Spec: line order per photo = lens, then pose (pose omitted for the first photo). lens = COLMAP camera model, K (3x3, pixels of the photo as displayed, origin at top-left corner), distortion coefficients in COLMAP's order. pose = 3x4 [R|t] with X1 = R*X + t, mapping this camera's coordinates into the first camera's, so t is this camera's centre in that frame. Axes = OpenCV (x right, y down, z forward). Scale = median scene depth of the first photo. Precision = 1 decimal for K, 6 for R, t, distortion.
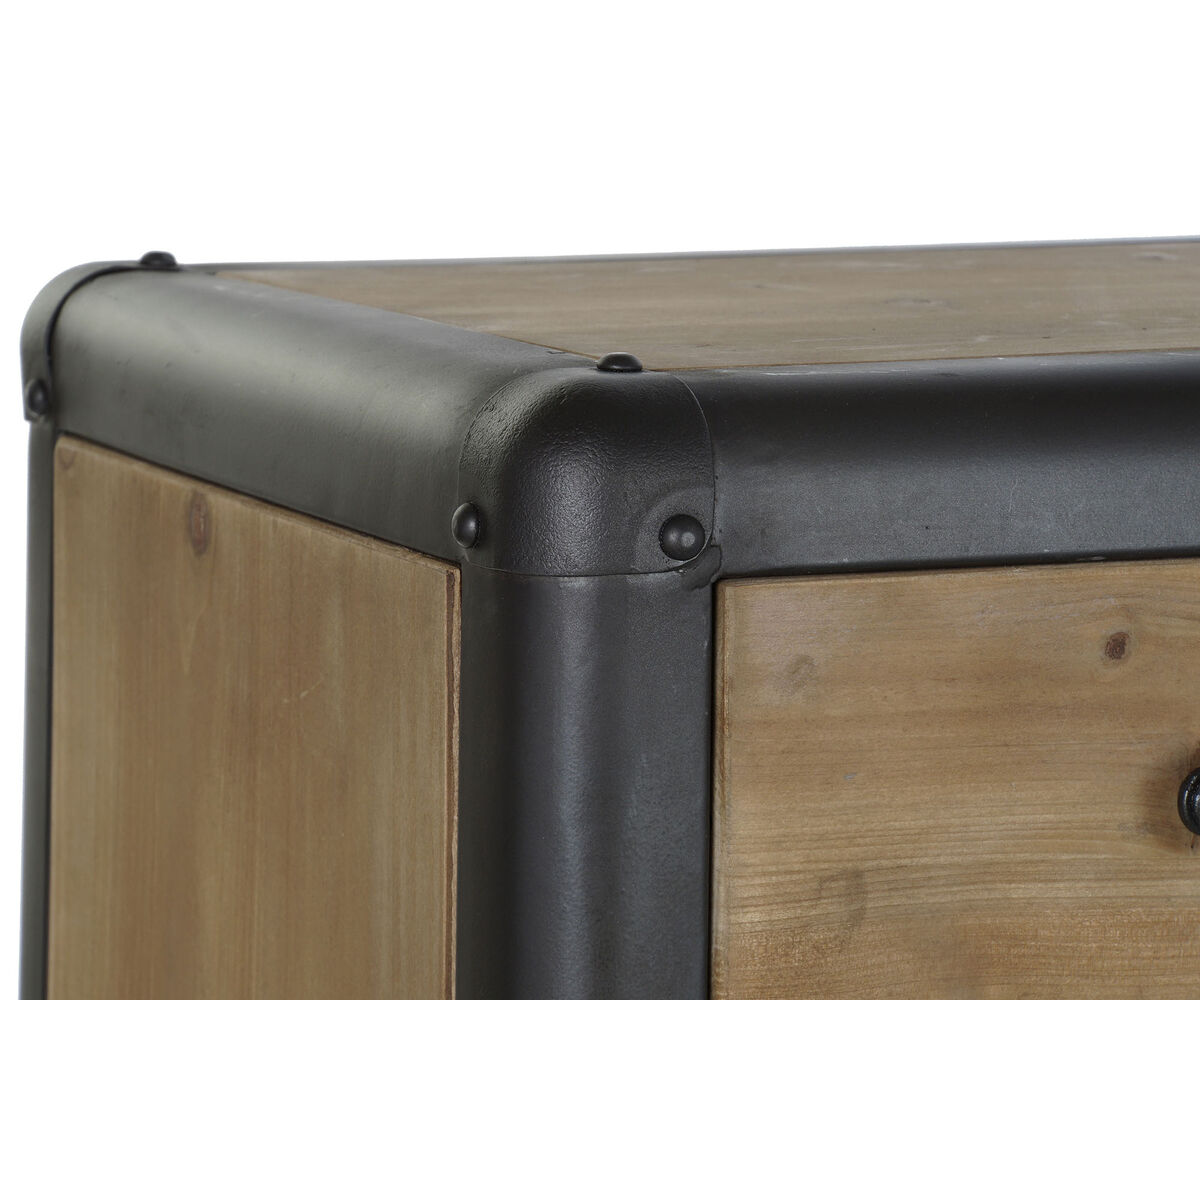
lens RADIAL K [[6231.8, 0, 600.0], [0, 6231.8, 600.0], [0, 0, 1]] dist [1.981673, -0.135213]
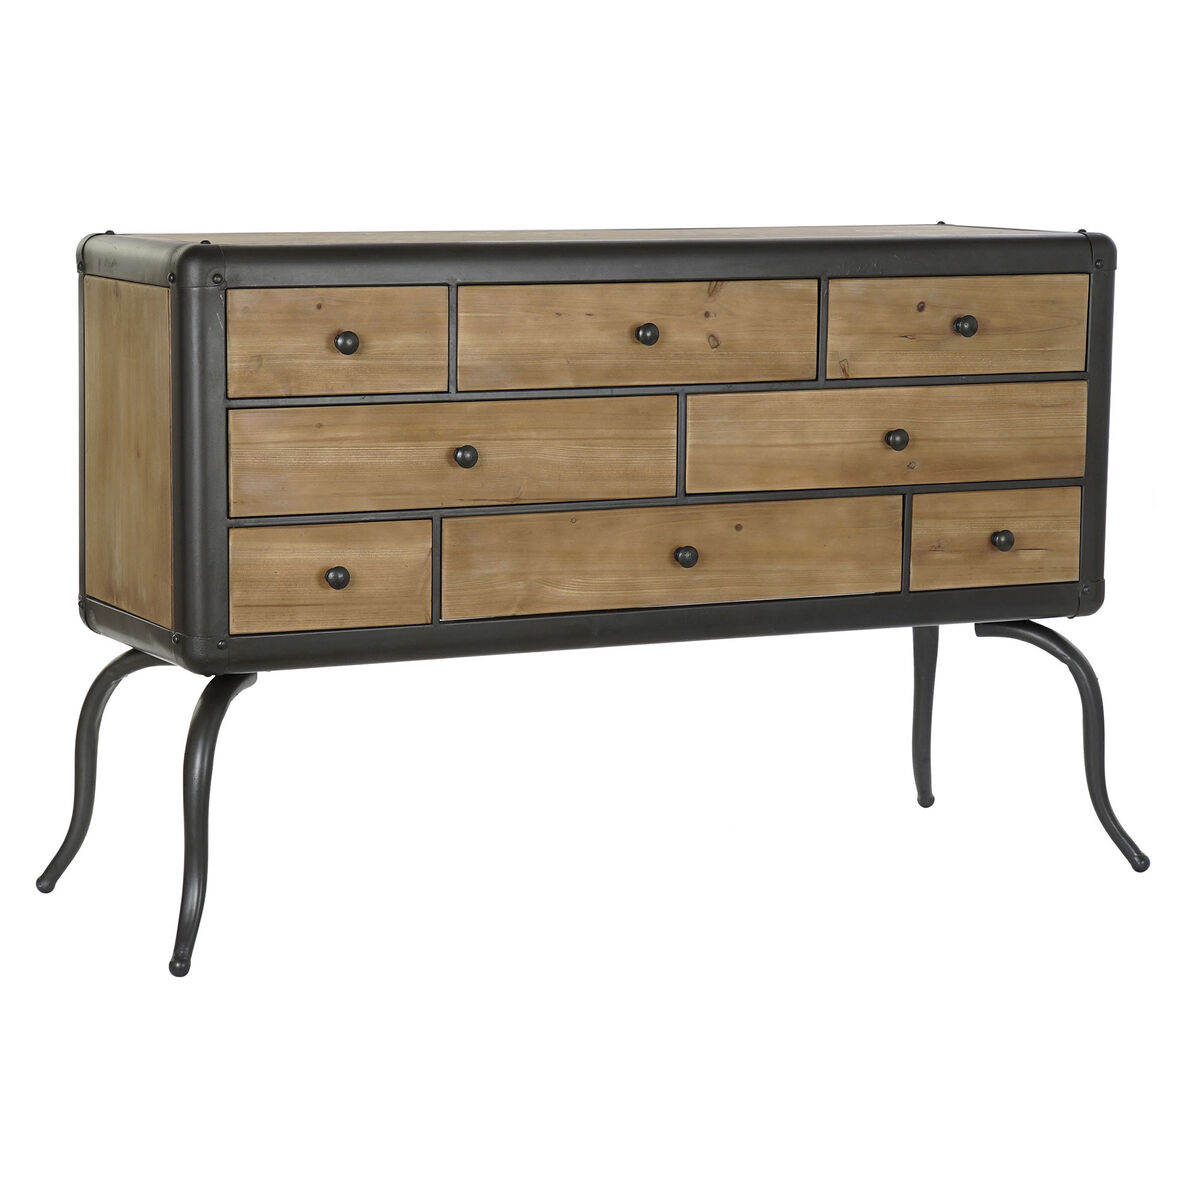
lens RADIAL K [[3876.6, 0, 600.0], [0, 3876.6, 600.0], [0, 0, 1]] dist [0.104563, 2.777724]
pose [[0.999474, -0.009805, 0.030898, 0.196456], [0.009713, 0.999948, 0.003119, 0.211872], [-0.030927, -0.002817, 0.999518, -1.787565]]
